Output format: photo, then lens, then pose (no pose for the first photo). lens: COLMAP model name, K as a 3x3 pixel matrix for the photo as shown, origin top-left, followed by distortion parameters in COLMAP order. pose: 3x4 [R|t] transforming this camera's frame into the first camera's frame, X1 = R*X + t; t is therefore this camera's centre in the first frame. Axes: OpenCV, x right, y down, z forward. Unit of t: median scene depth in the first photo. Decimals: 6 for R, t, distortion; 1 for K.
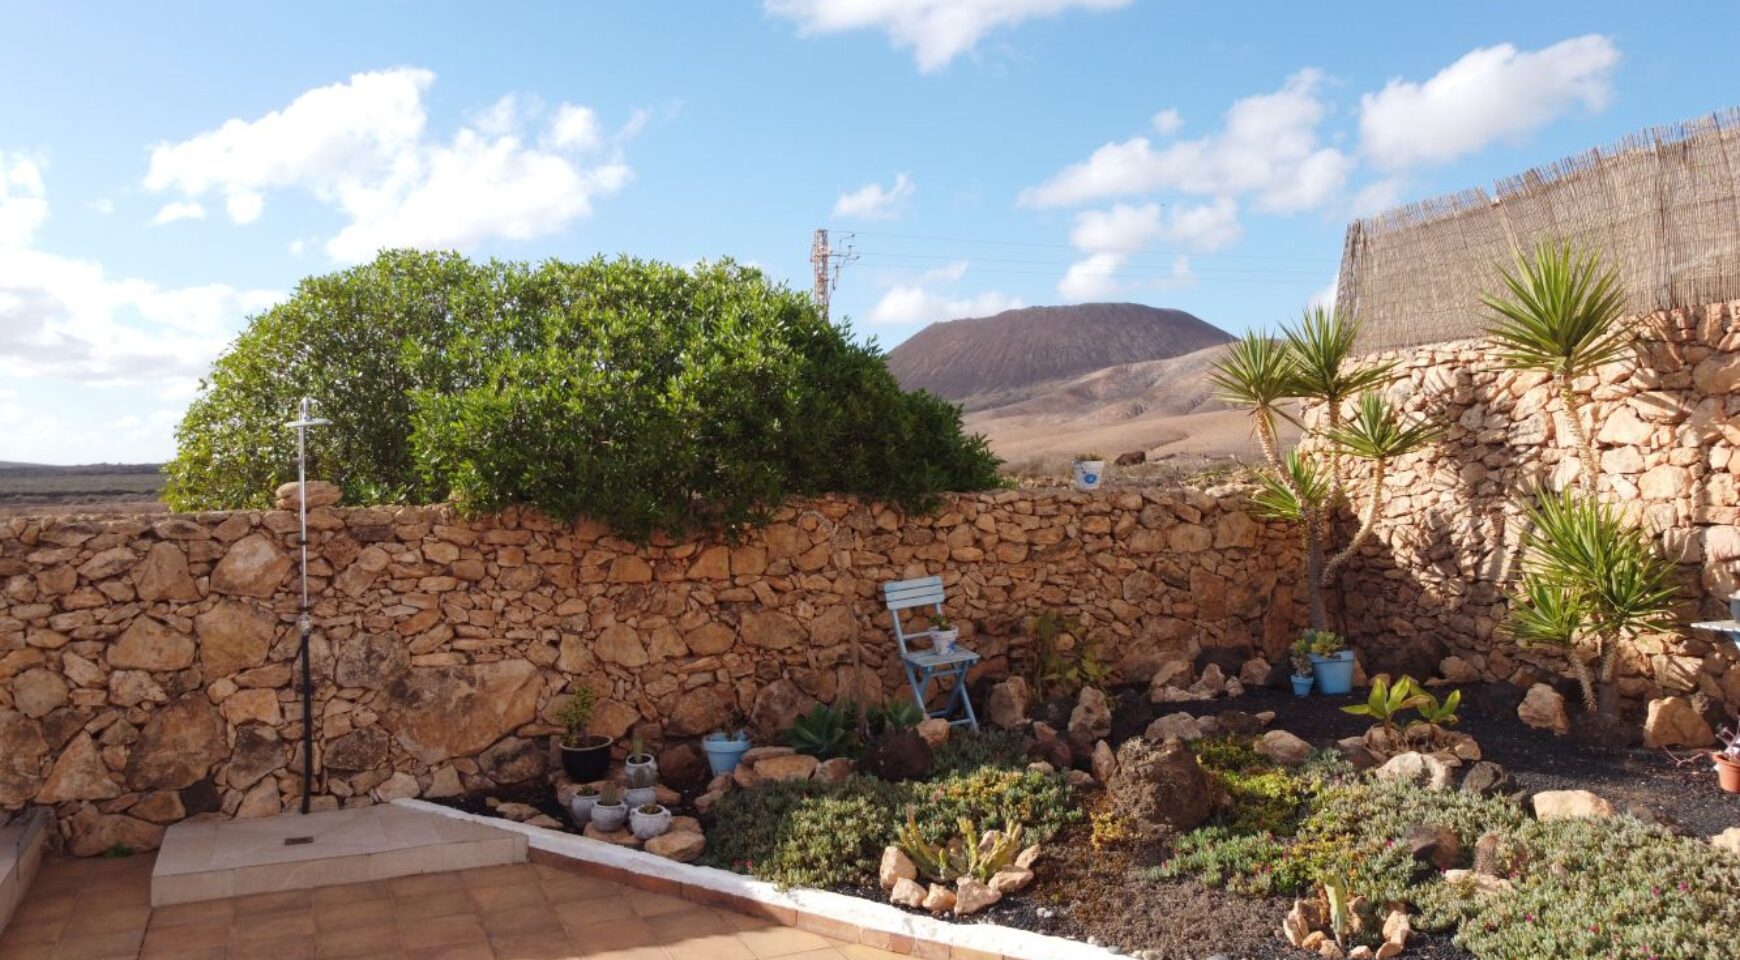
lens RADIAL K [[1317.7, 0, 858.4], [0, 1317.7, 463.0], [0, 0, 1]] dist [-0.013301, 0.007360]
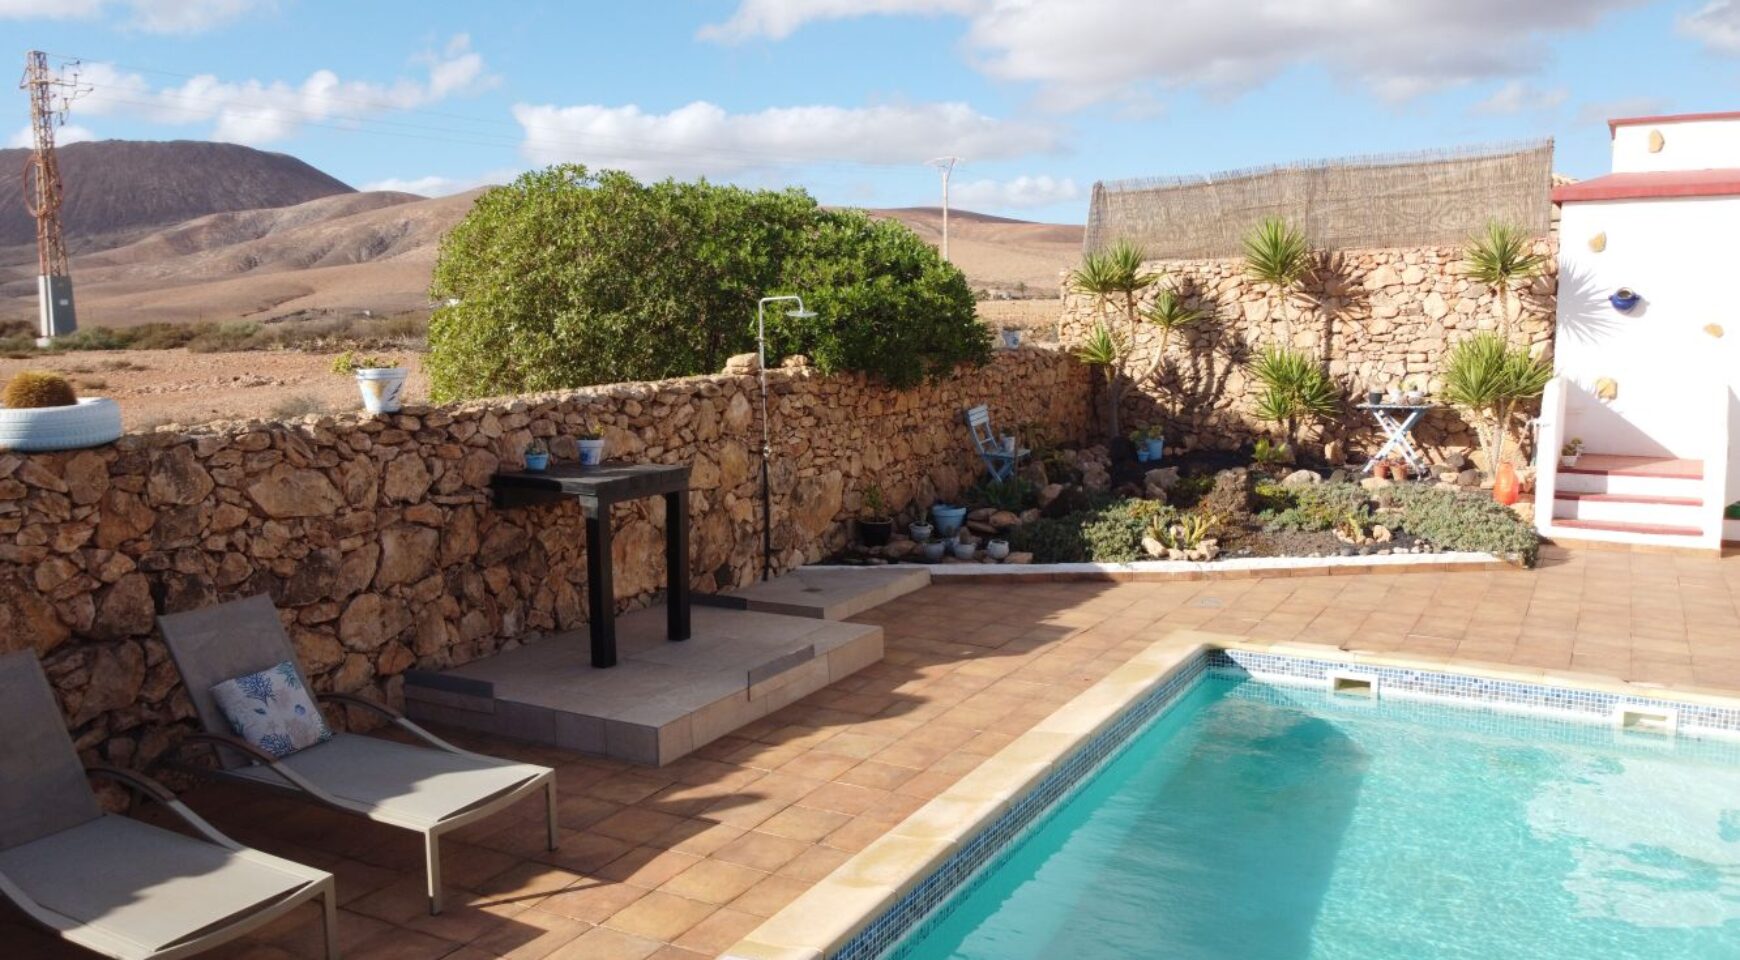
lens RADIAL K [[1317.7, 0, 854.4], [0, 1317.7, 469.5], [0, 0, 1]] dist [-0.013301, 0.007360]
pose [[0.804054, -0.074217, 0.589906, -1.095672], [0.006594, 0.993231, 0.115973, -0.024301], [-0.594520, -0.089358, 0.799100, -0.203123]]
